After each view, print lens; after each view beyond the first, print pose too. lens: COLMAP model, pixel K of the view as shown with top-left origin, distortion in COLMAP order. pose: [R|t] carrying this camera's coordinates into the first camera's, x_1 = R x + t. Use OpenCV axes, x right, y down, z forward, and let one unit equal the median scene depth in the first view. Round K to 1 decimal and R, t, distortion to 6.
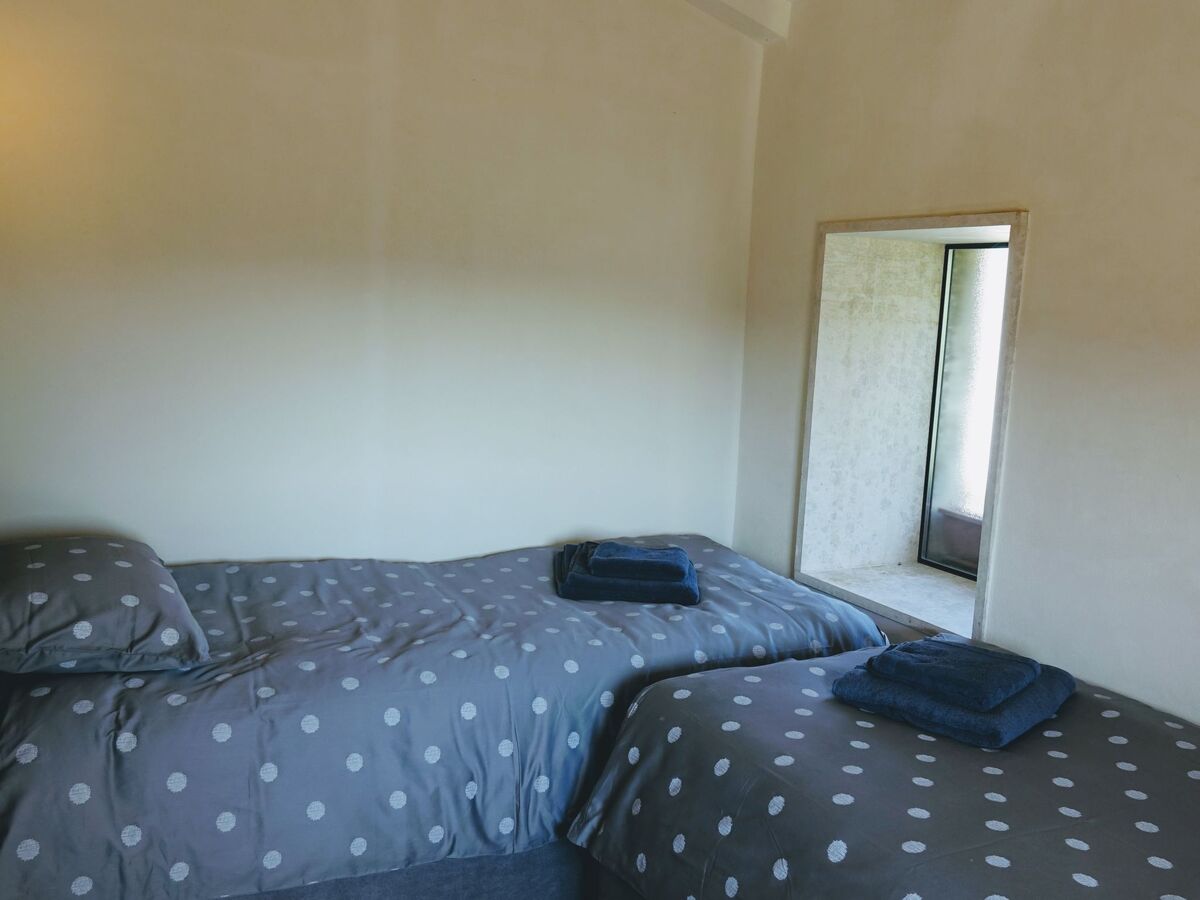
lens RADIAL K [[1100.4, 0, 605.7], [0, 1100.4, 445.8], [0, 0, 1]] dist [0.001044, -0.009322]
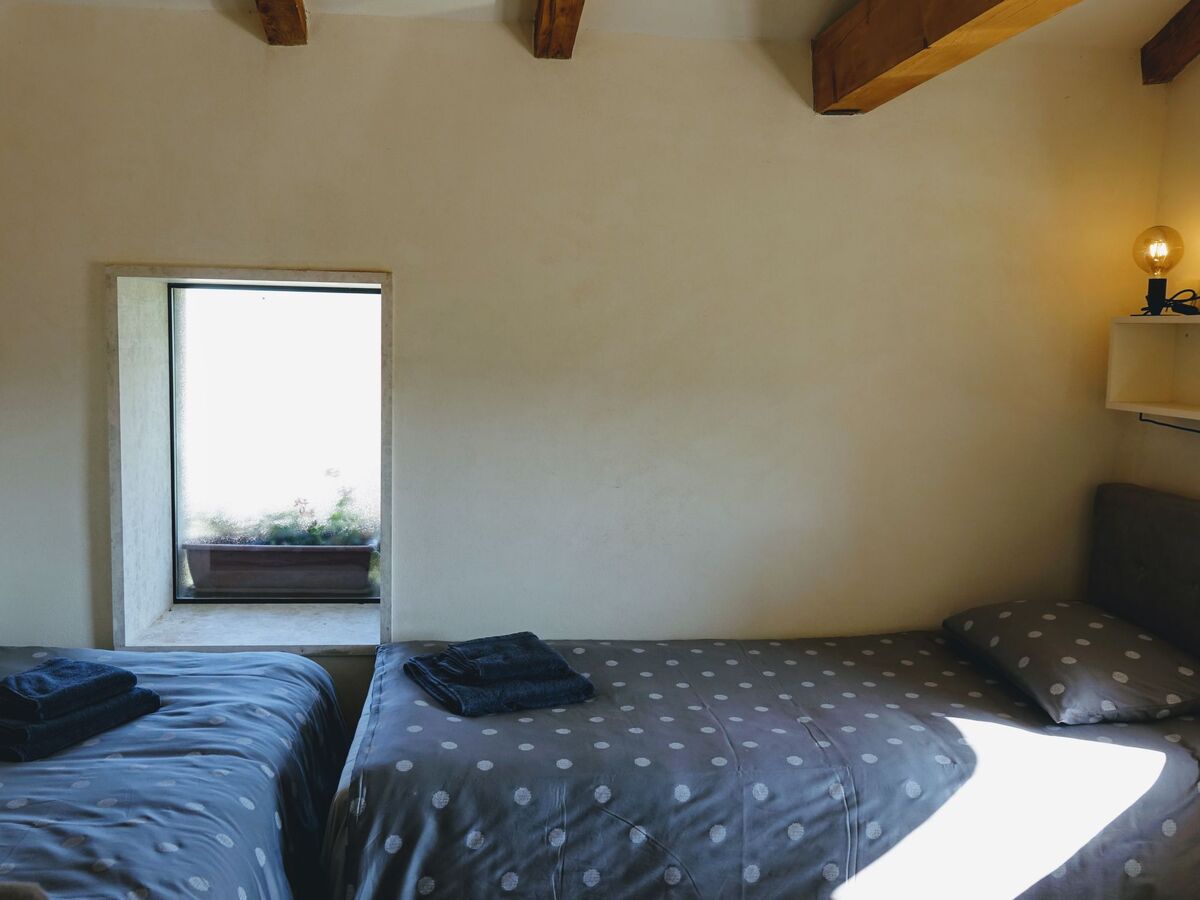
lens RADIAL K [[1100.4, 0, 605.7], [0, 1100.4, 445.8], [0, 0, 1]] dist [0.001044, -0.009322]
pose [[0.350582, -0.139918, 0.926021, -0.621591], [0.113882, 0.987808, 0.106139, -0.124007], [-0.929582, 0.068247, 0.362242, 0.357326]]
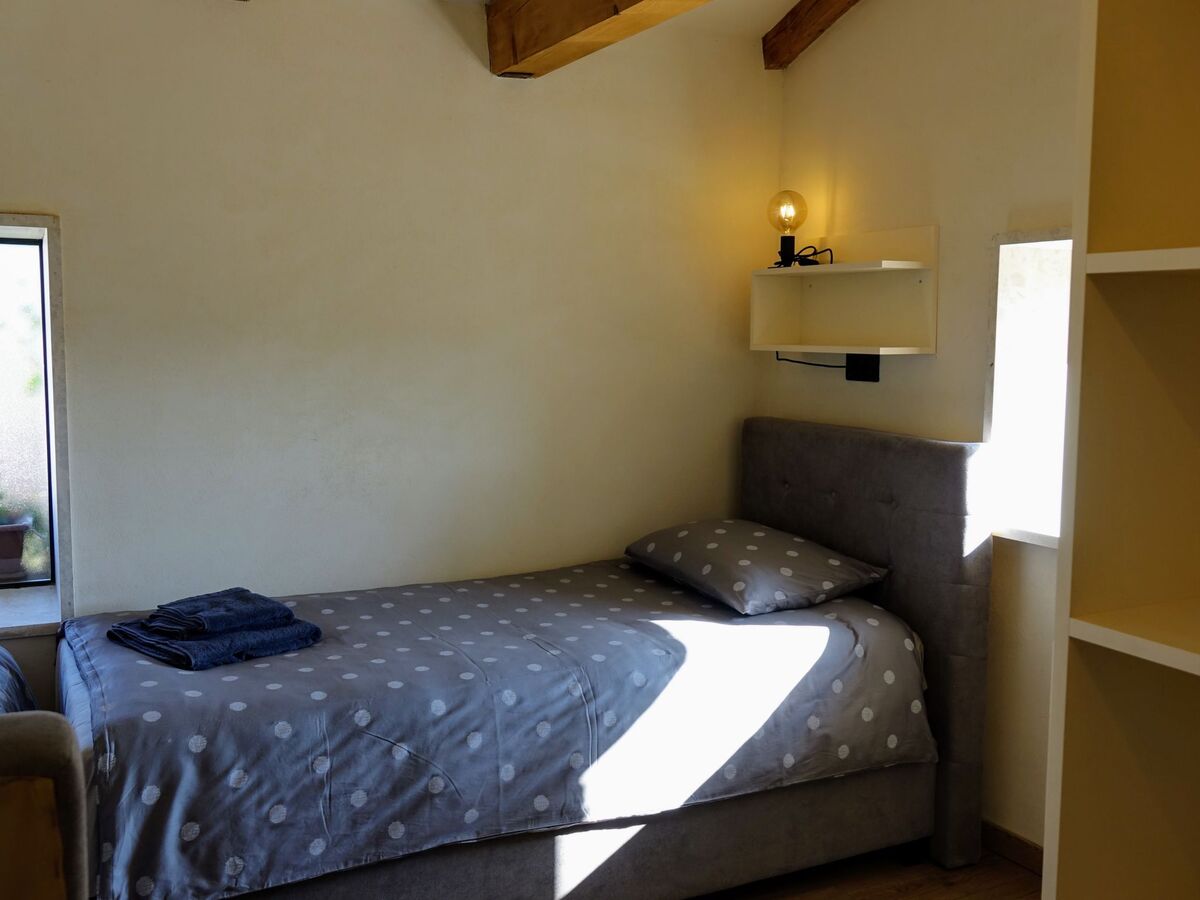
lens RADIAL K [[1129.9, 0, 605.3], [0, 1129.9, 445.9], [0, 0, 1]] dist [0.001349, -0.012245]
pose [[-0.008328, -0.150651, 0.988552, -0.720940], [0.116024, 0.981764, 0.150593, -0.092092], [-0.993212, 0.115950, 0.009303, 0.458905]]
